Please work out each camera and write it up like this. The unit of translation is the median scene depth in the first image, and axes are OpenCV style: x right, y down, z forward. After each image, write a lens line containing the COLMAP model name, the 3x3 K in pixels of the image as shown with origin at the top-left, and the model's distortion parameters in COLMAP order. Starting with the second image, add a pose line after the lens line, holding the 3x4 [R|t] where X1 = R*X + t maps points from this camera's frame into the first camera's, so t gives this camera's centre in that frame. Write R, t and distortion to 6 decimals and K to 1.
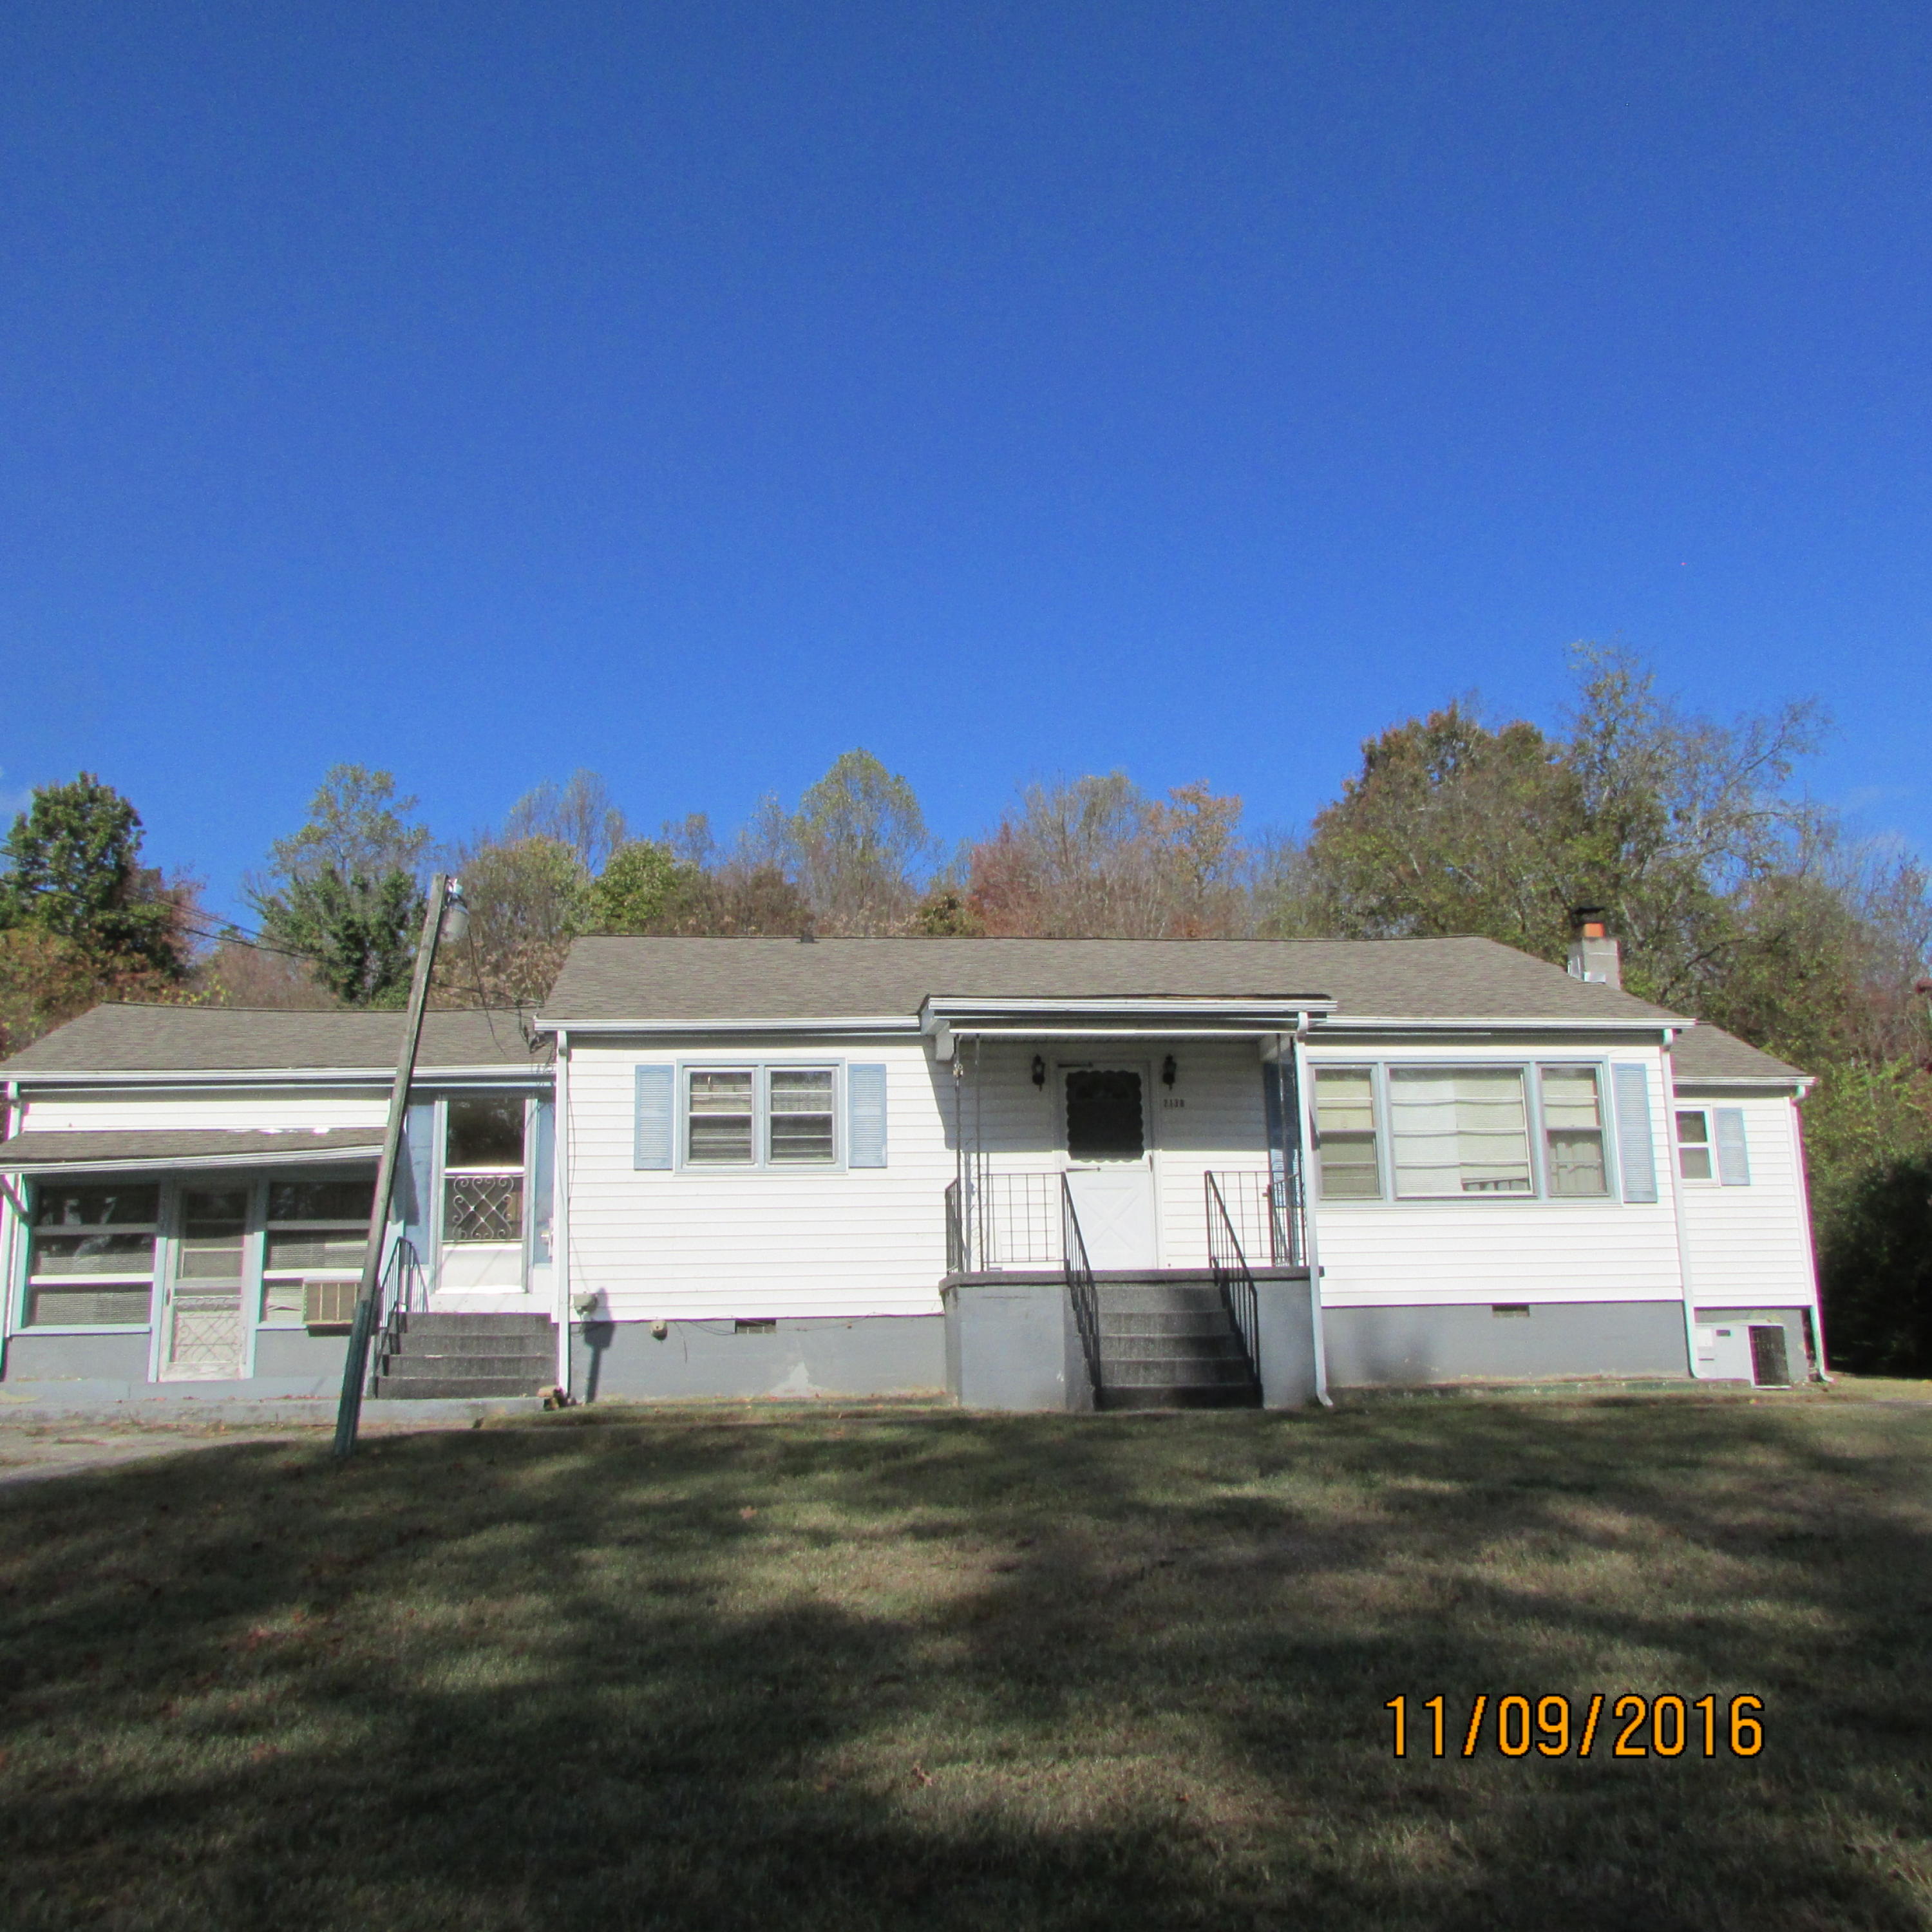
lens RADIAL K [[1847.5, 0, 954.1], [0, 1847.5, 986.2], [0, 0, 1]] dist [-0.021647, -0.010723]
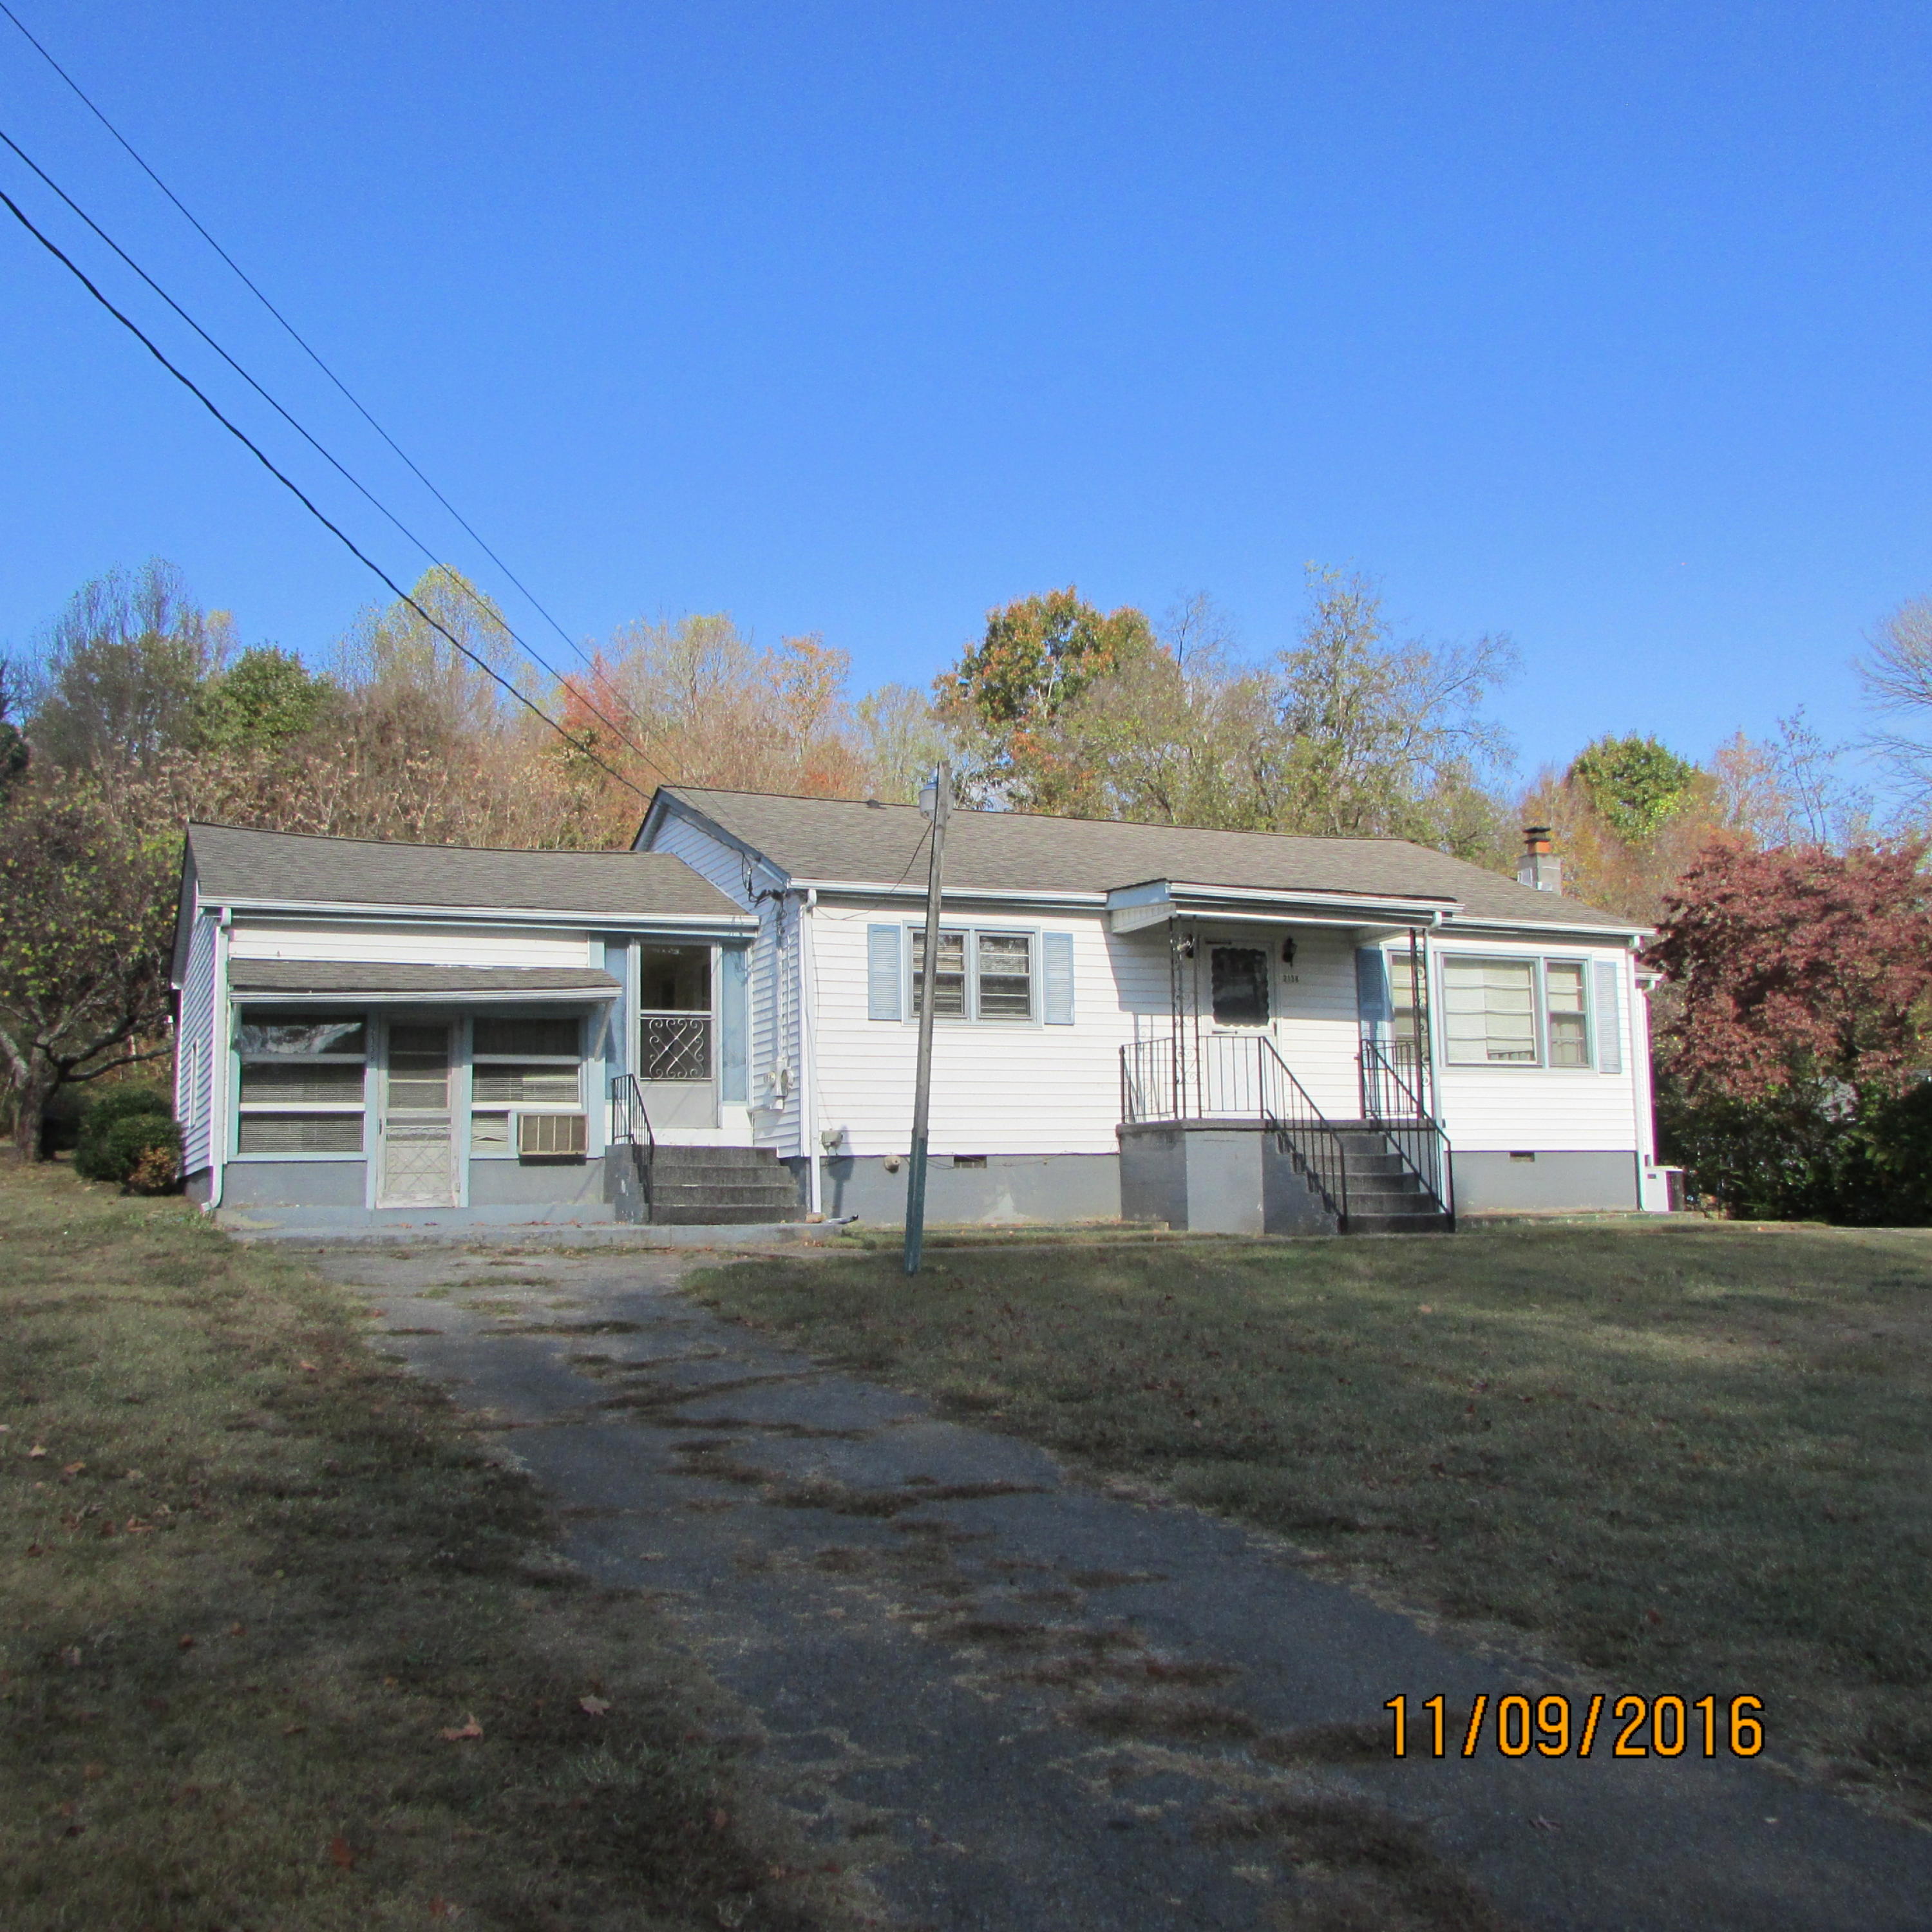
lens RADIAL K [[1847.5, 0, 954.1], [0, 1847.5, 986.2], [0, 0, 1]] dist [-0.021647, -0.010723]
pose [[0.954493, 0.041193, 0.295375, -0.431177], [-0.067071, 0.994693, 0.078018, -0.009242], [-0.290594, -0.094279, 0.952190, -0.058540]]
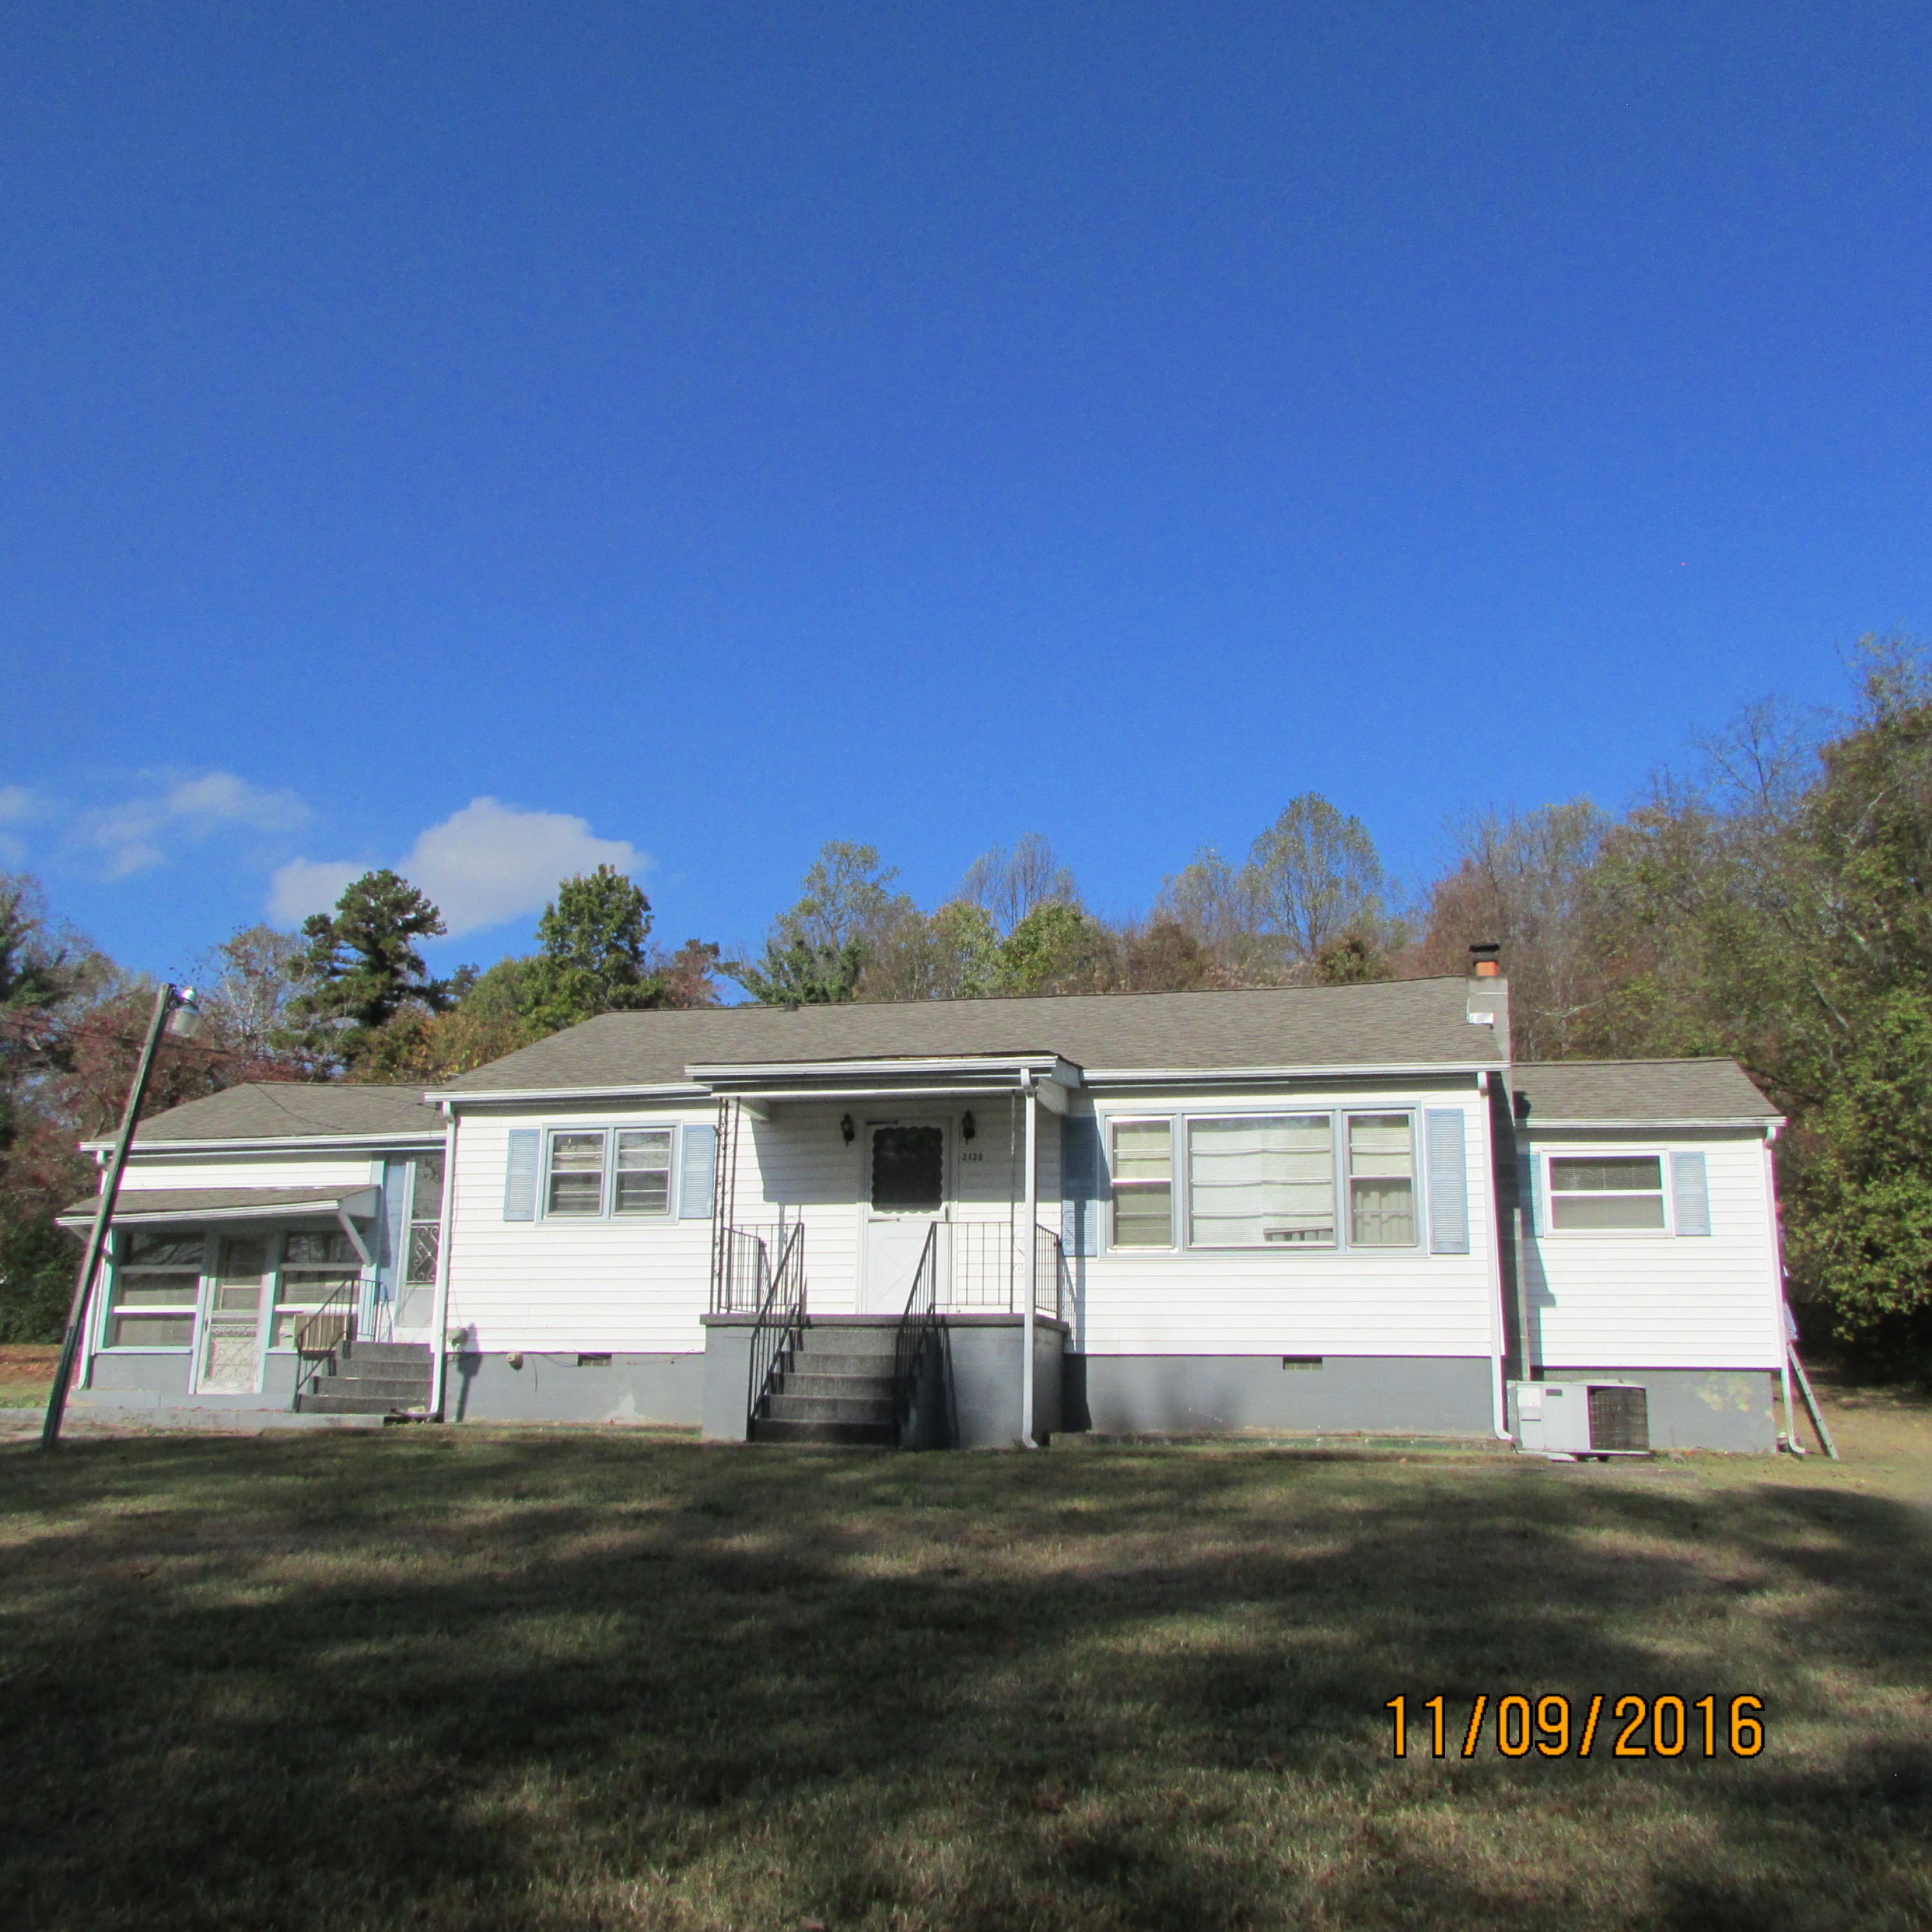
lens RADIAL K [[1847.5, 0, 954.1], [0, 1847.5, 986.2], [0, 0, 1]] dist [-0.021647, -0.010723]
pose [[0.944953, -0.042280, -0.324464, 0.451978], [0.034371, 0.998957, -0.030072, -0.002463], [0.325397, 0.017264, 0.945420, 0.000315]]
